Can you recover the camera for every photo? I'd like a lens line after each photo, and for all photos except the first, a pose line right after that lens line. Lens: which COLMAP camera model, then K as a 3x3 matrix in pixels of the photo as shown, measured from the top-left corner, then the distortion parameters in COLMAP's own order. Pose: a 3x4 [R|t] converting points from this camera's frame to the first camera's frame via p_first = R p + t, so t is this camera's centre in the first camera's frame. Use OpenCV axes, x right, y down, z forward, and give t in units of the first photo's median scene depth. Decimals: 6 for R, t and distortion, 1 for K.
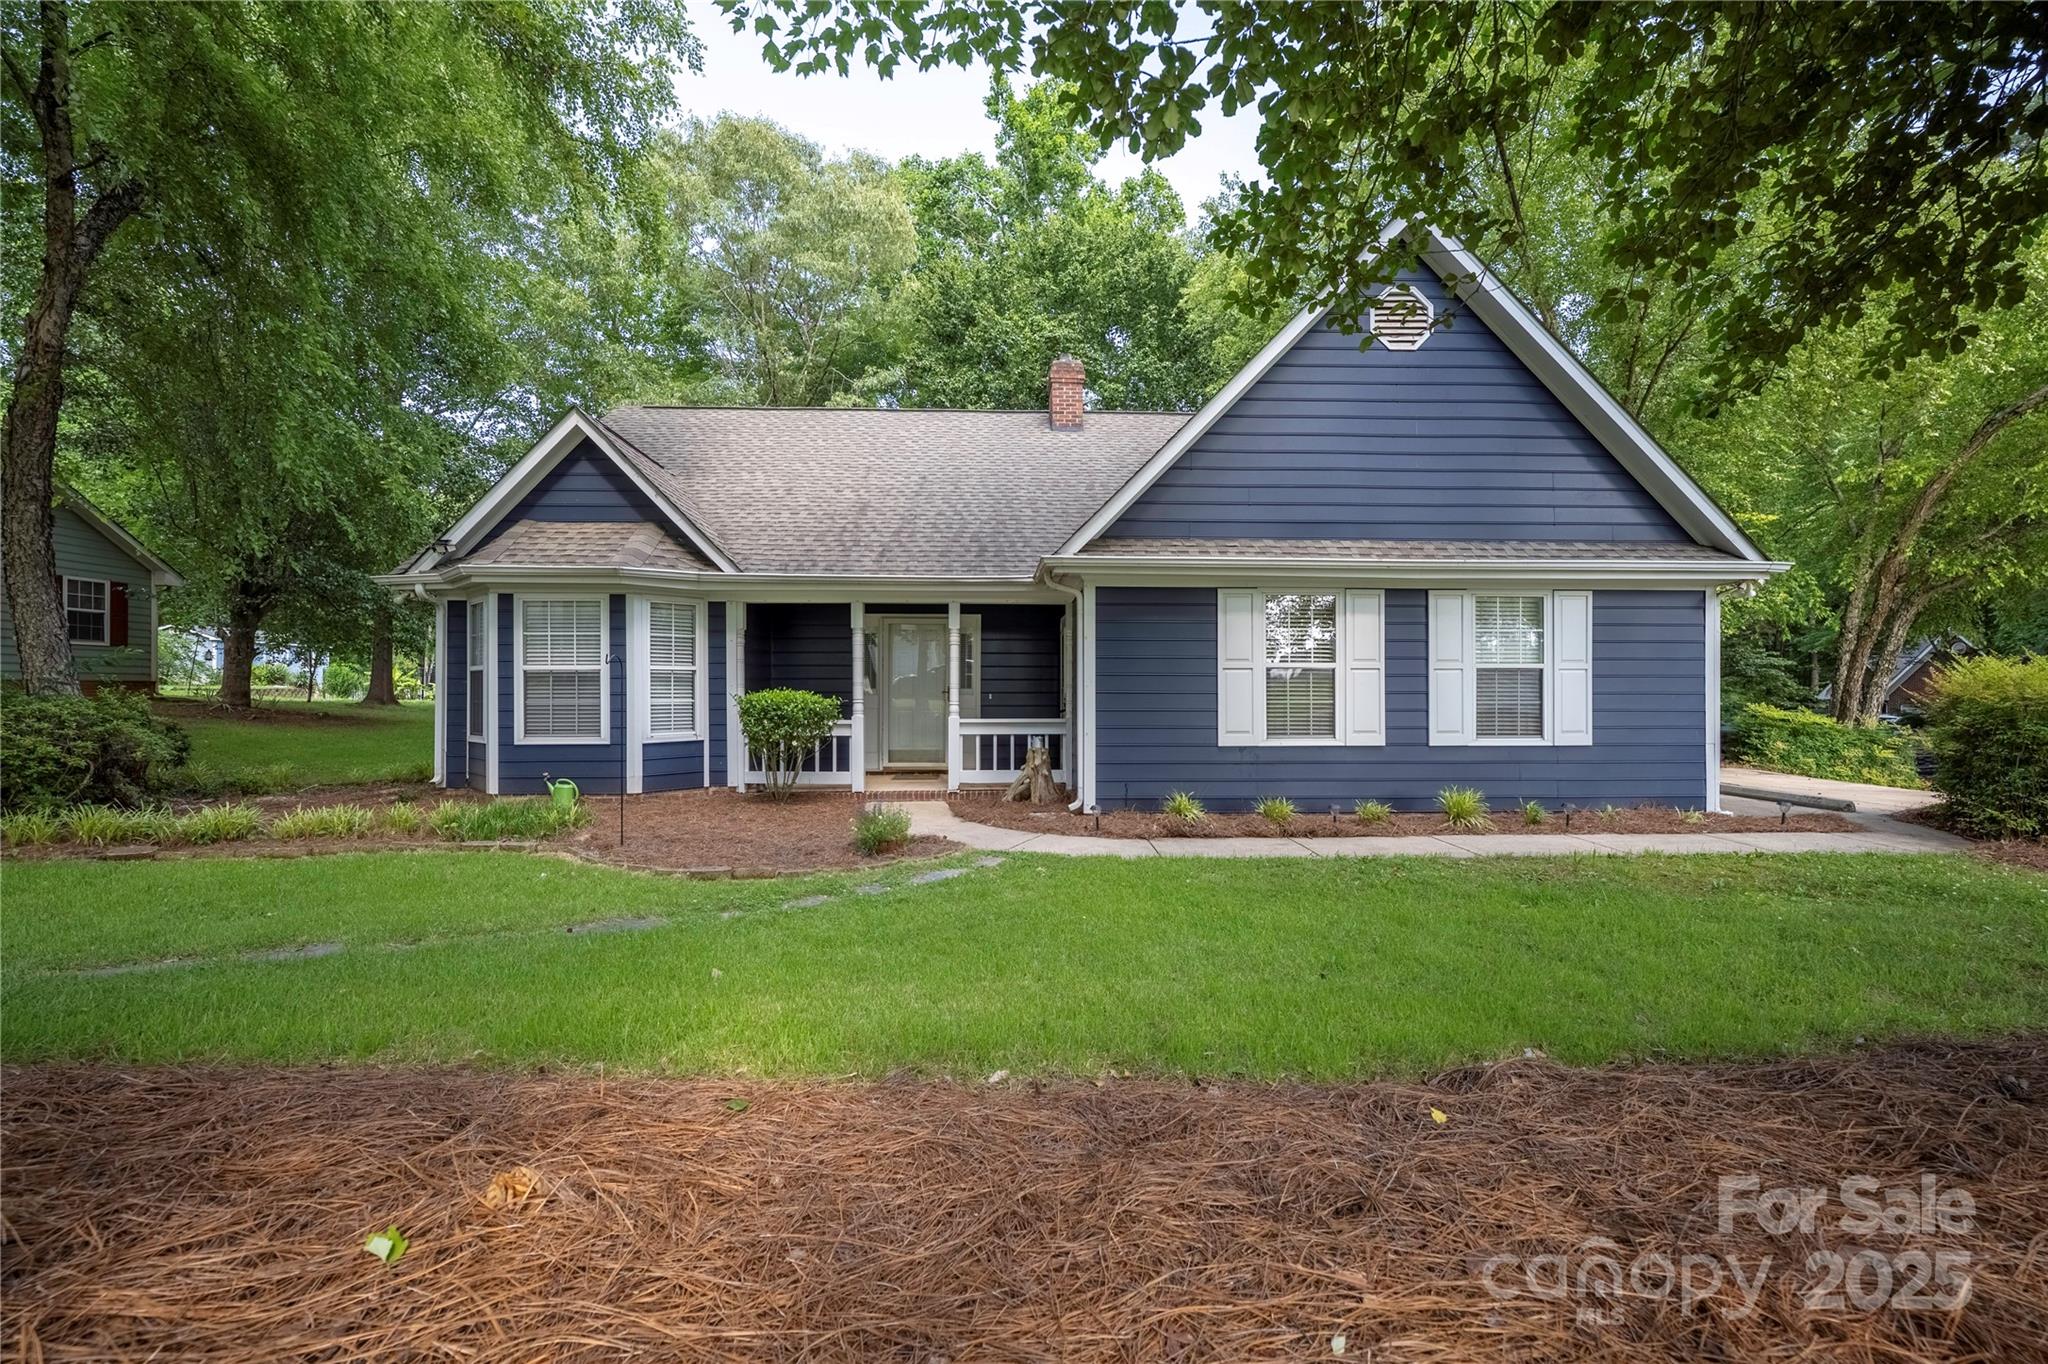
lens RADIAL K [[823.6, 0, 1020.7], [0, 823.6, 682.3], [0, 0, 1]] dist [-0.003605, -0.000401]
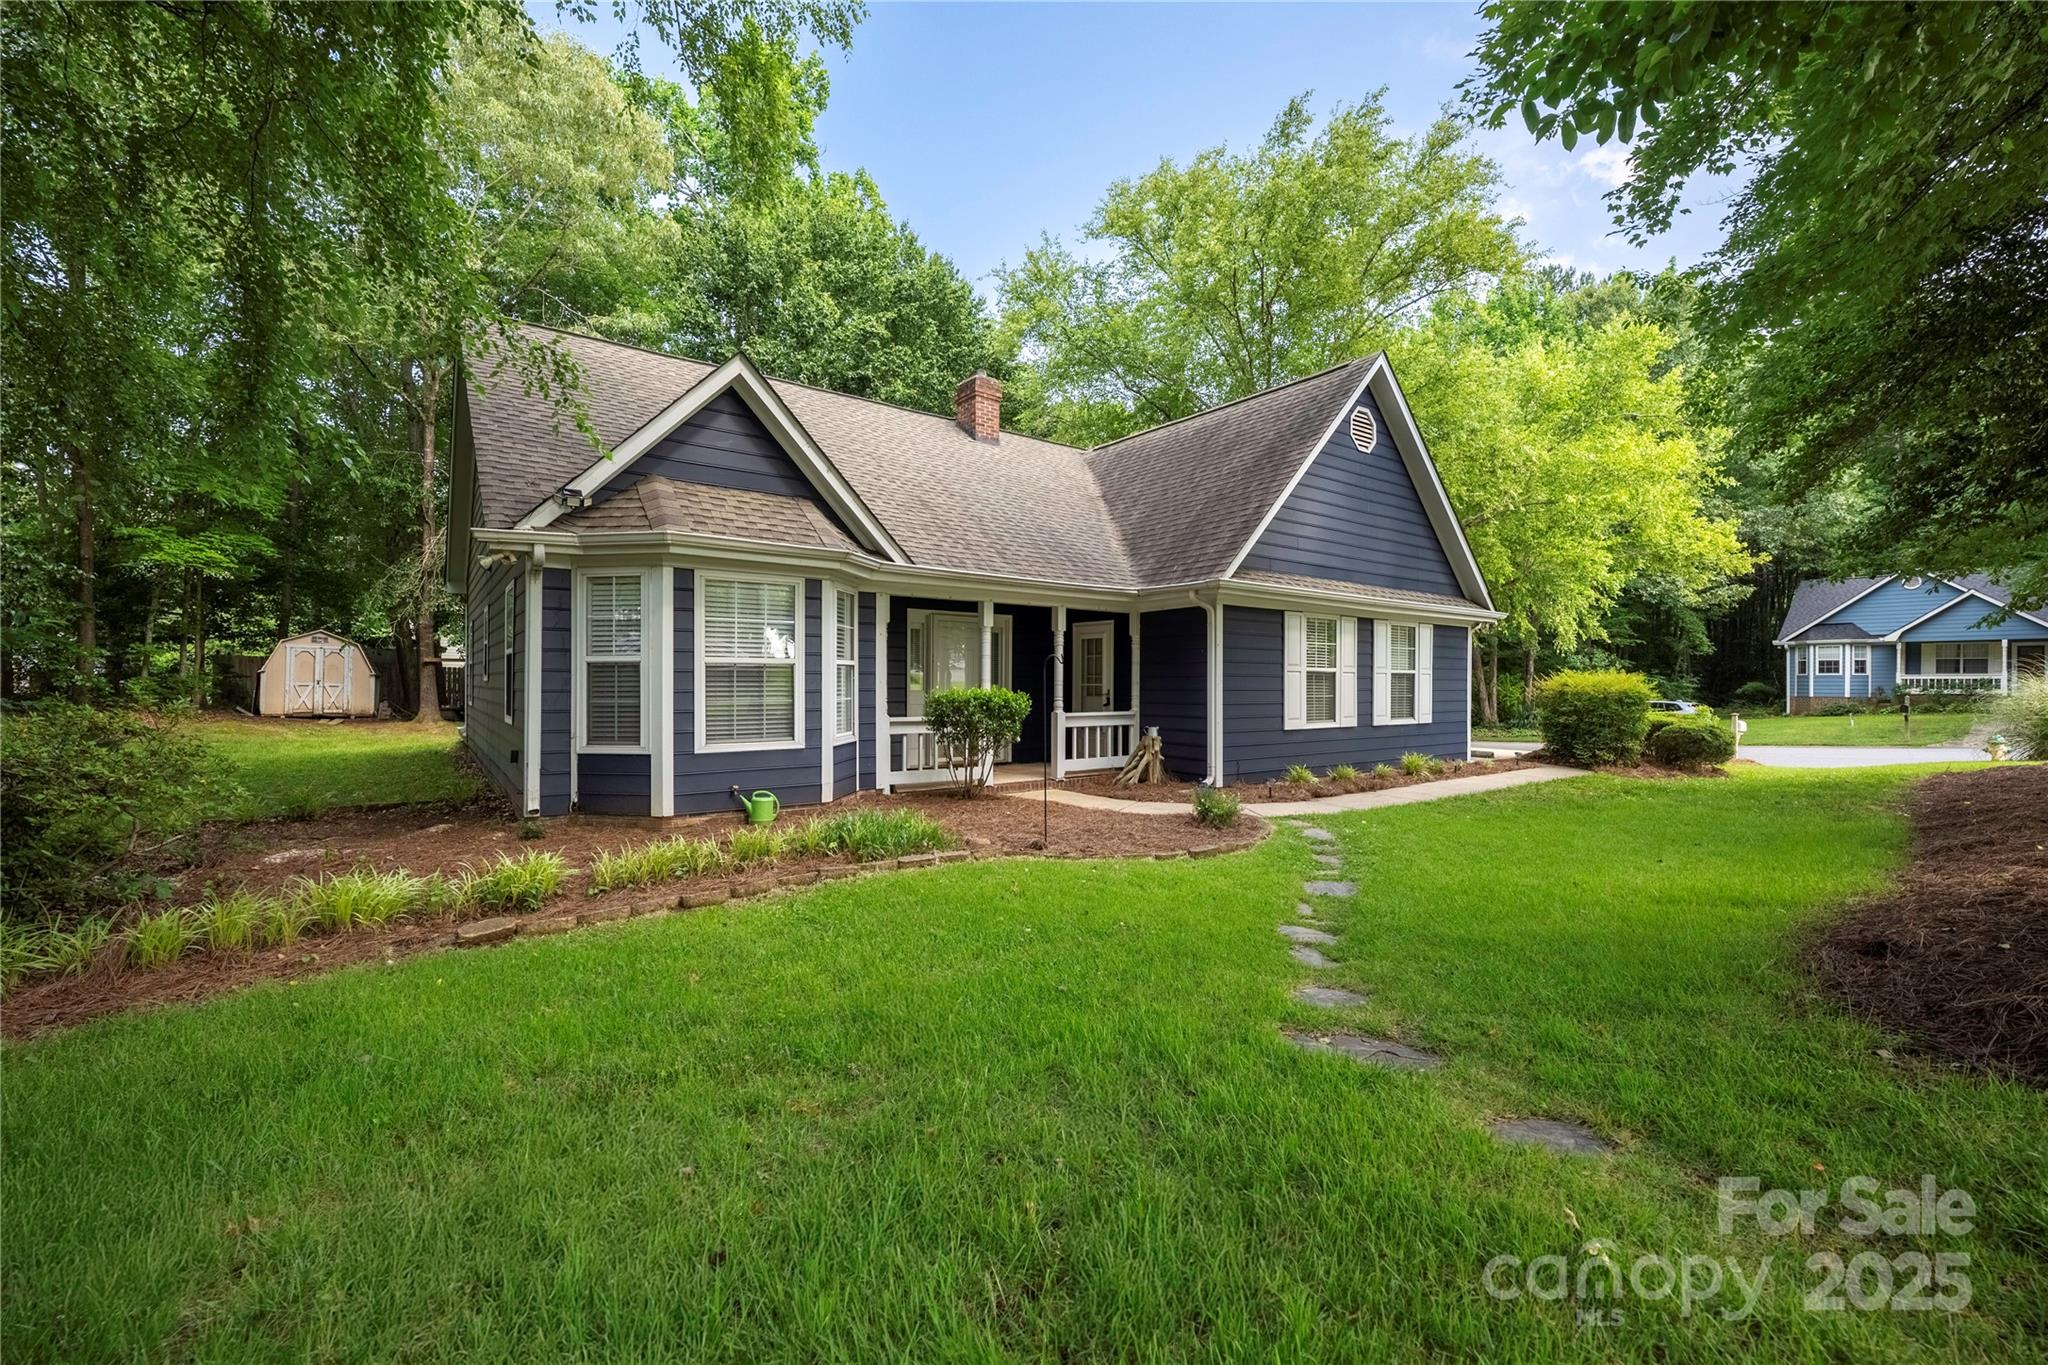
lens RADIAL K [[831.5, 0, 1026.3], [0, 831.5, 668.3], [0, 0, 1]] dist [-0.000891, -0.000098]
pose [[0.822723, 0.013442, 0.568283, -0.812064], [-0.008768, 0.999902, -0.010958, -0.002778], [-0.568374, 0.004033, 0.822760, 0.132667]]
